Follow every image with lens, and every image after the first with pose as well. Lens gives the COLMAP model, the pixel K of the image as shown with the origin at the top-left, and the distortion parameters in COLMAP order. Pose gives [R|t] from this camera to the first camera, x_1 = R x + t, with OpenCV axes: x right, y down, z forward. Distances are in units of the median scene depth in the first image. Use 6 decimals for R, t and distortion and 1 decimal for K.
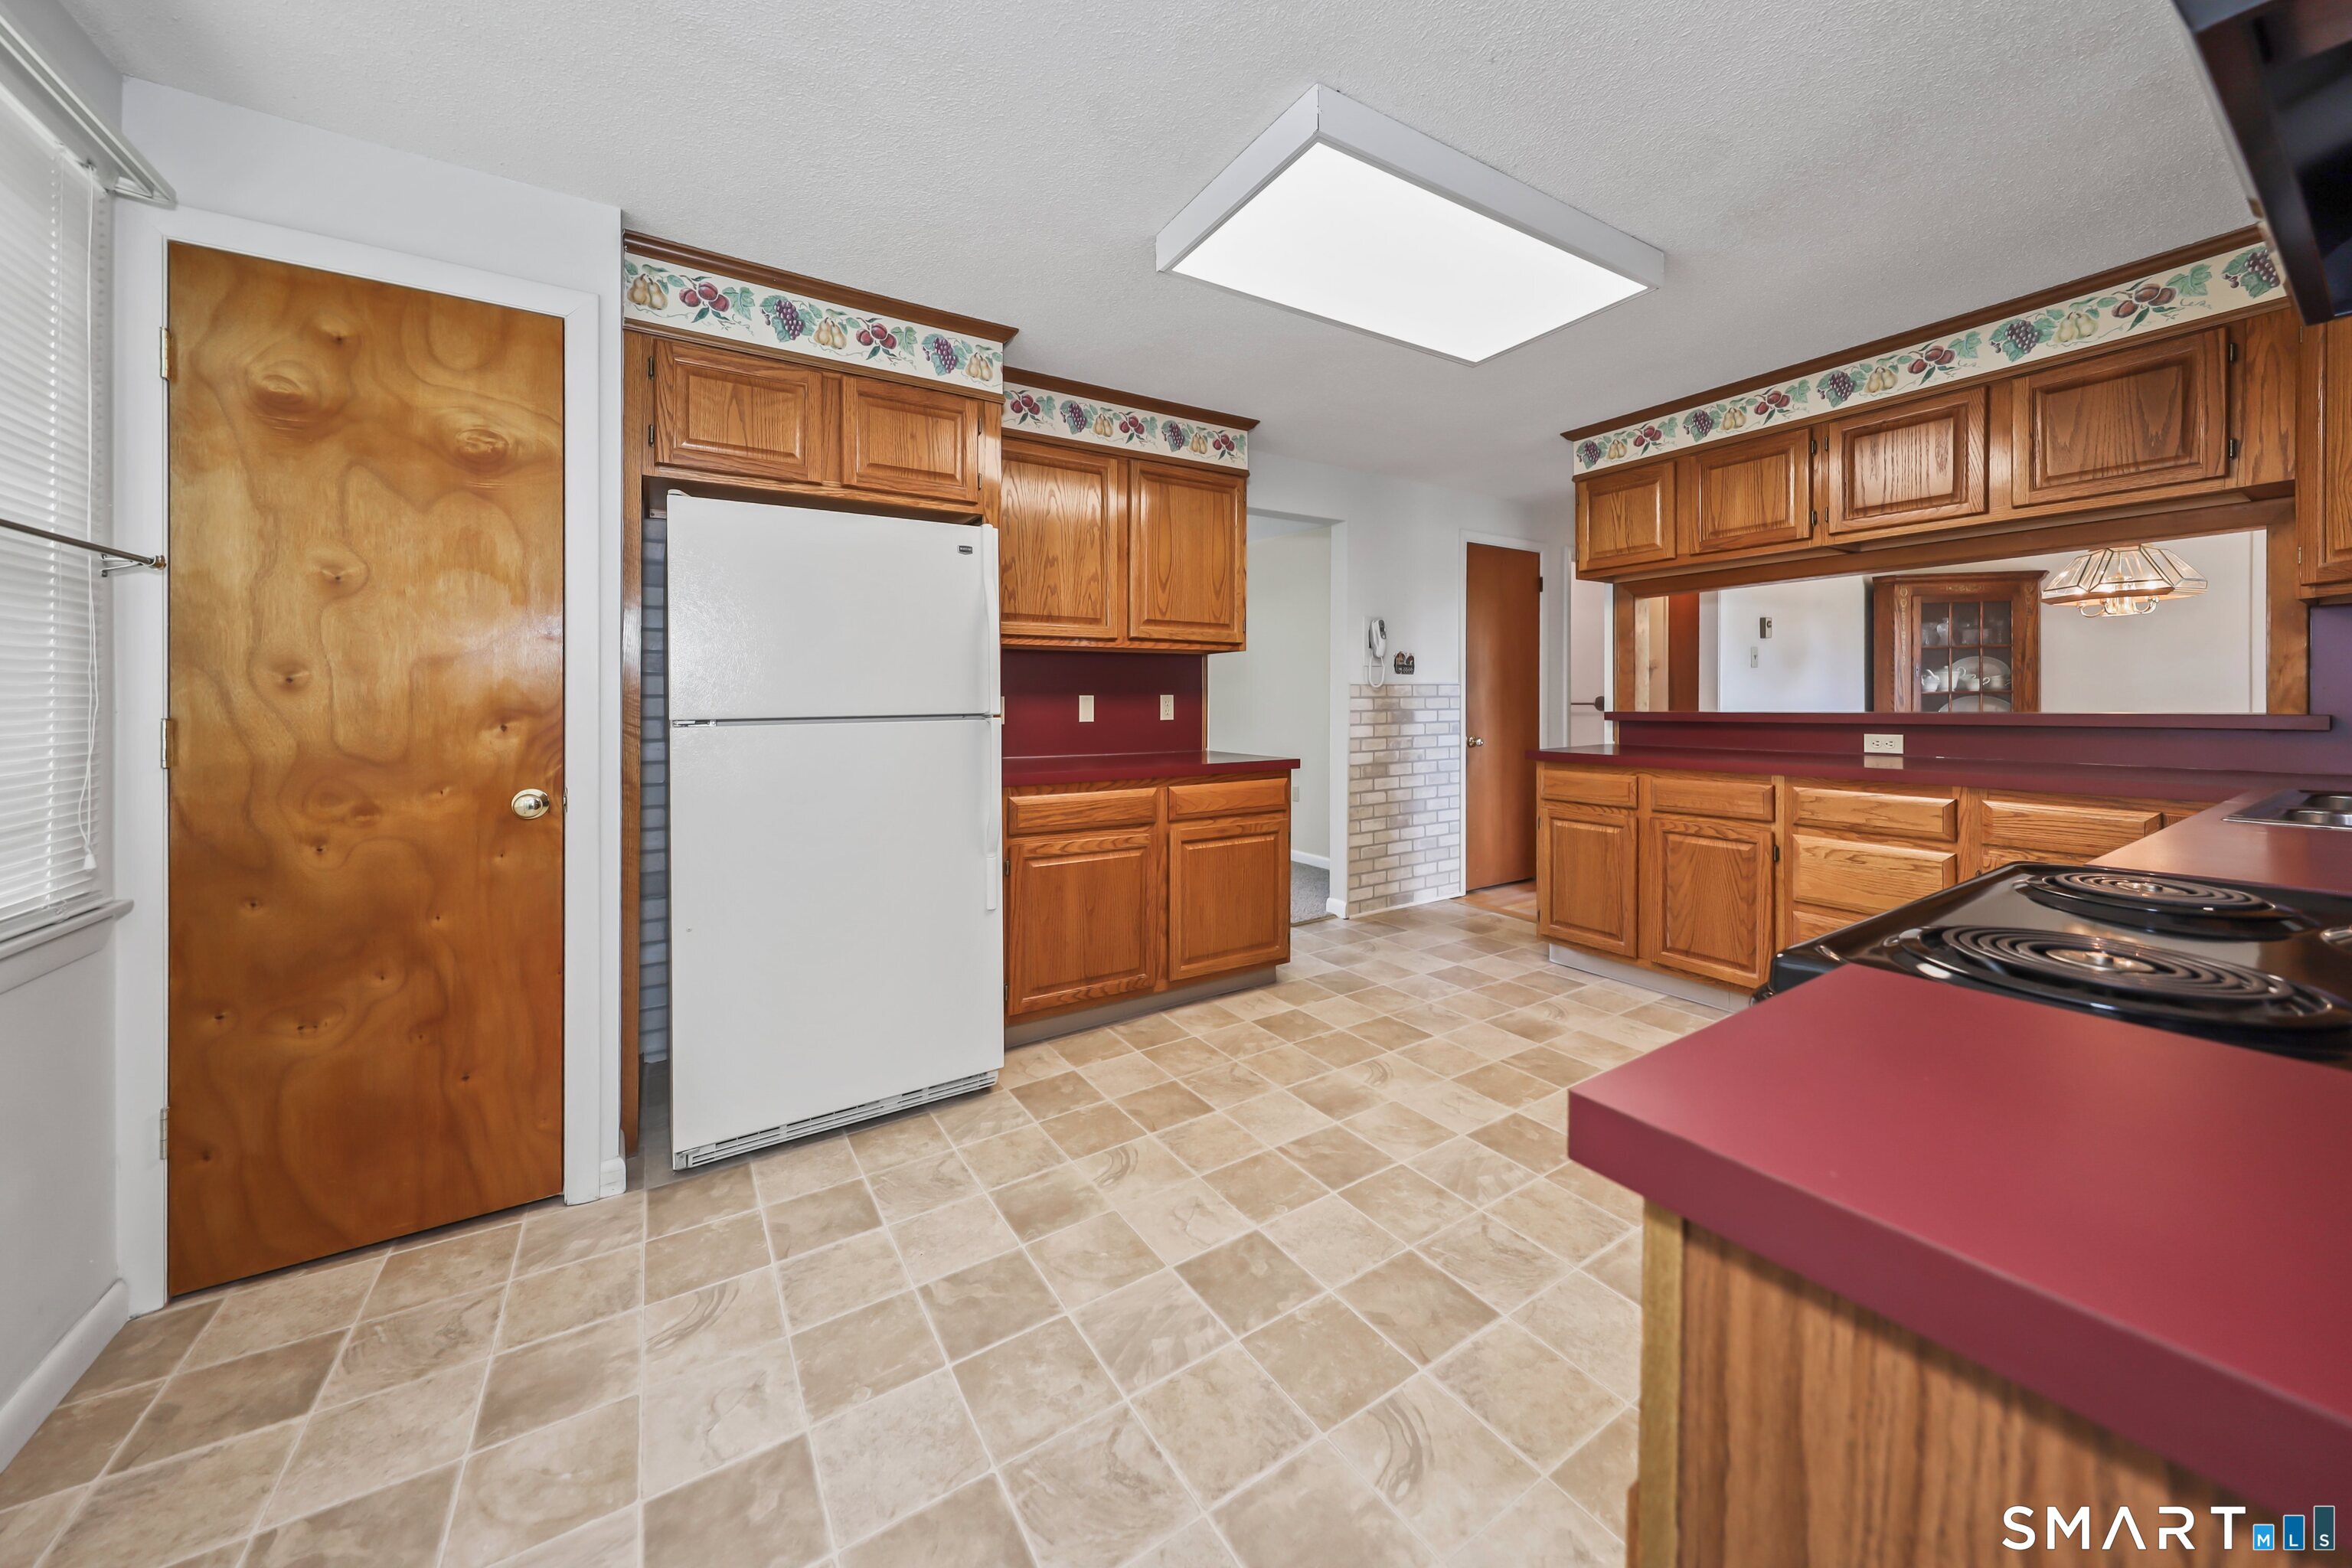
lens RADIAL K [[803.7, 0, 1163.1], [0, 803.7, 696.7], [0, 0, 1]] dist [0.000992, -0.000005]
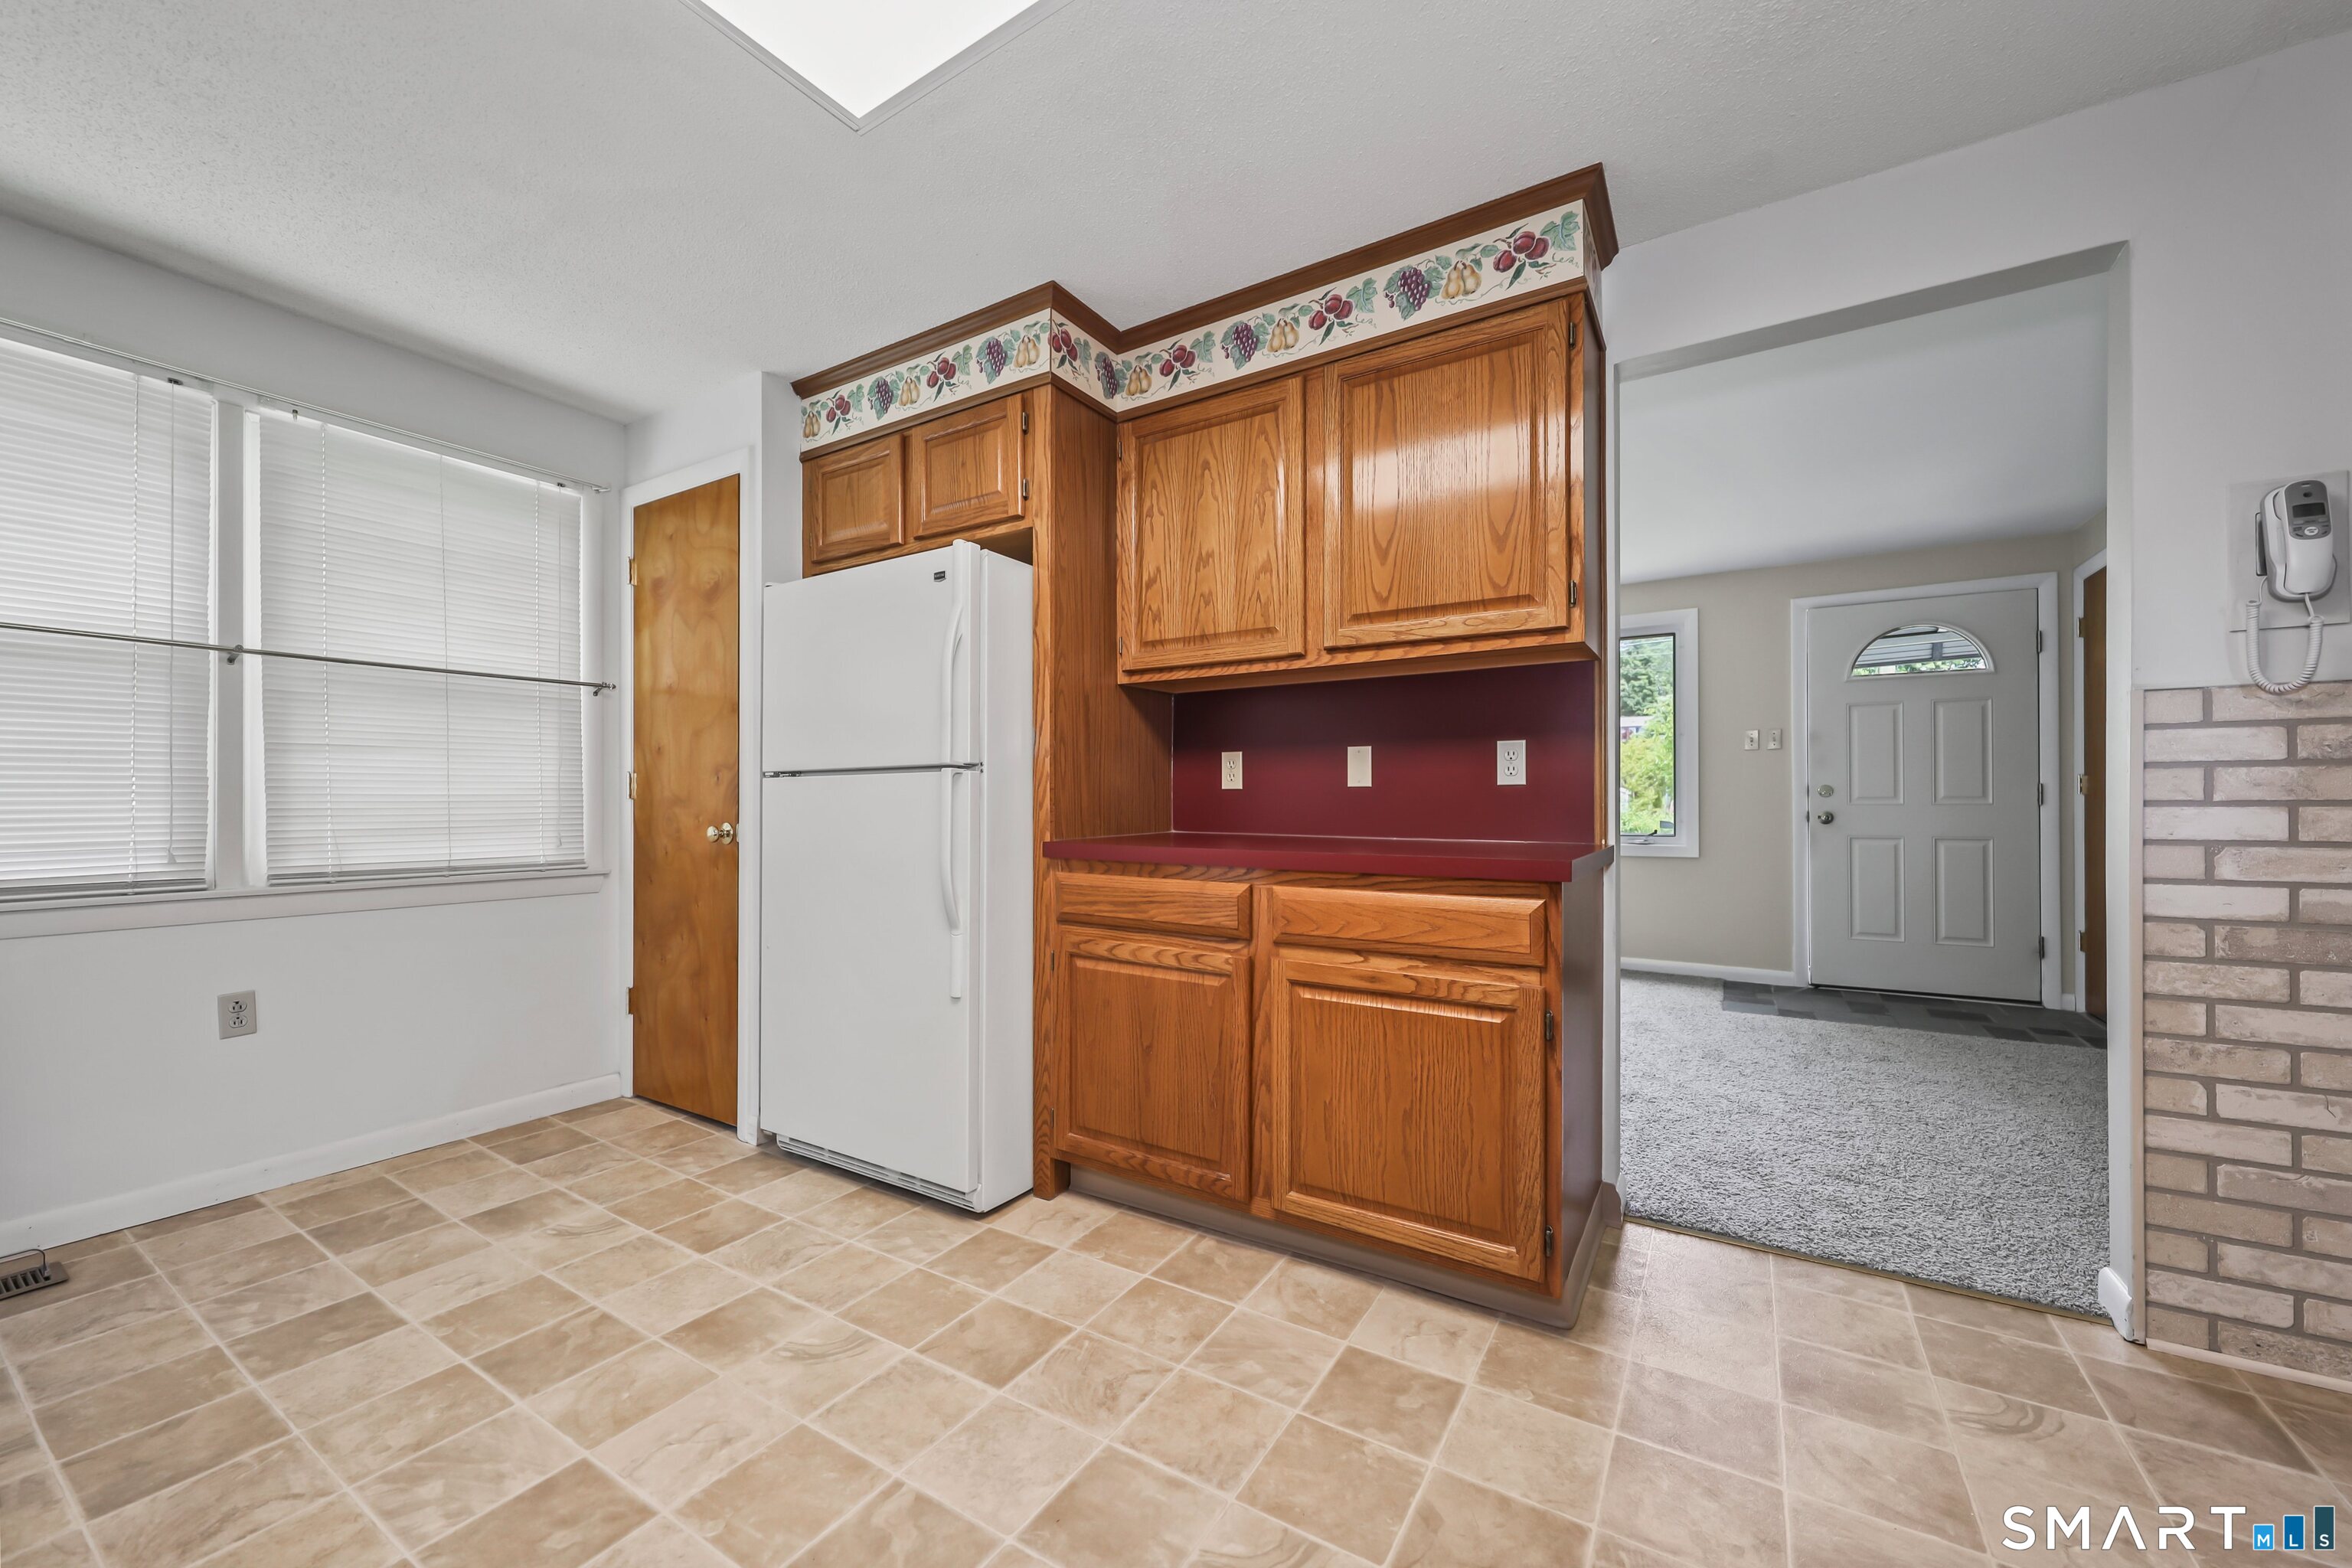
lens RADIAL K [[904.0, 0, 1176.0], [0, 904.0, 784.0], [0, 0, 1]] dist [0.000653, 0.000518]
pose [[0.437886, -0.009522, -0.898980, 0.652932], [0.004755, 0.999954, -0.008275, 0.045013], [0.899018, -0.000651, 0.437912, 0.702570]]
